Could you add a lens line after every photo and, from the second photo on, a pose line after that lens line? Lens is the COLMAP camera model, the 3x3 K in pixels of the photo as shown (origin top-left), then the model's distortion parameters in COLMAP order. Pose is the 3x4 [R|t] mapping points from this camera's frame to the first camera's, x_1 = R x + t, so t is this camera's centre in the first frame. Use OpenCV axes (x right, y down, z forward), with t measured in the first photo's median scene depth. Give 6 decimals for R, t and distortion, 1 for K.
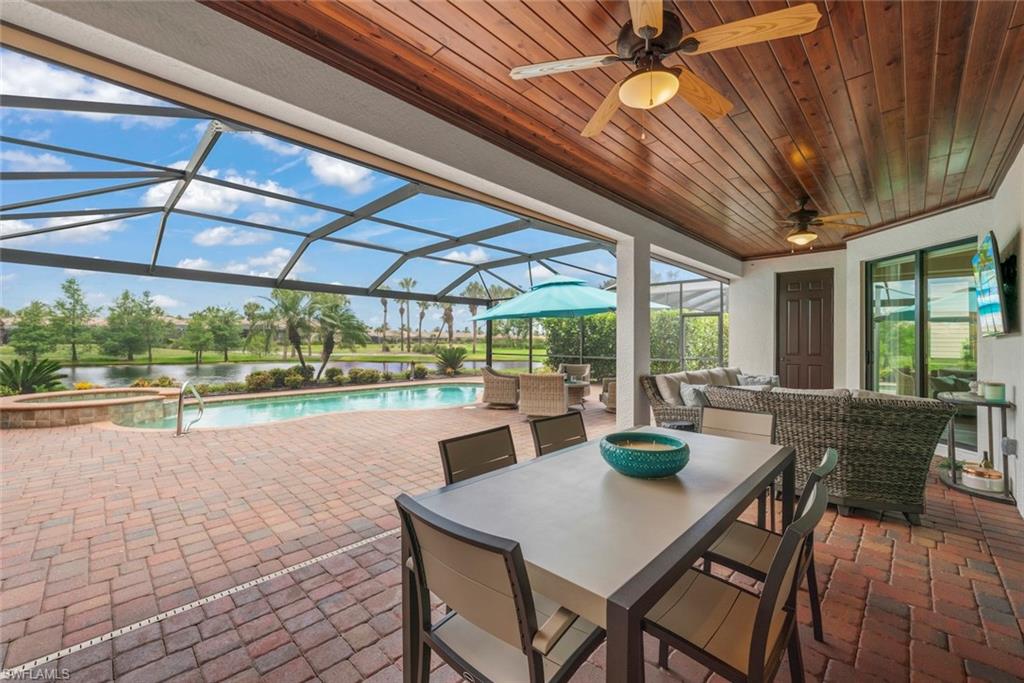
lens RADIAL K [[385.5, 0, 513.1], [0, 385.5, 338.0], [0, 0, 1]] dist [-0.000478, -0.000059]
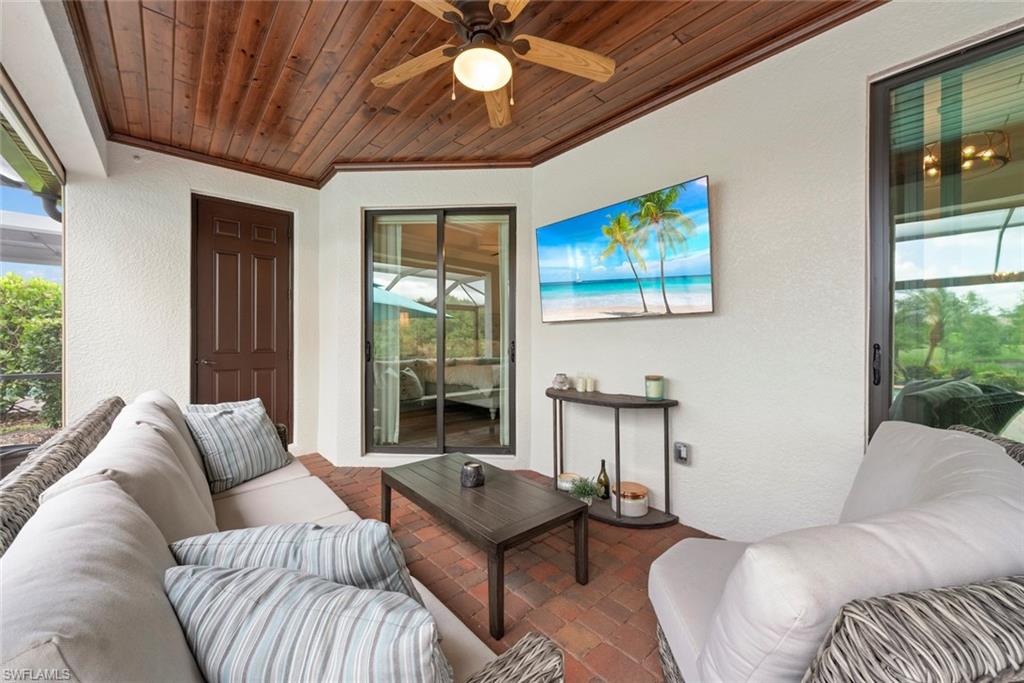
lens RADIAL K [[385.5, 0, 513.1], [0, 385.5, 338.0], [0, 0, 1]] dist [-0.000478, -0.000059]
pose [[0.079350, -0.015711, 0.996723, 0.239092], [-0.016164, 0.999724, 0.017045, 0.015348], [-0.996716, -0.017464, 0.079074, 0.674047]]
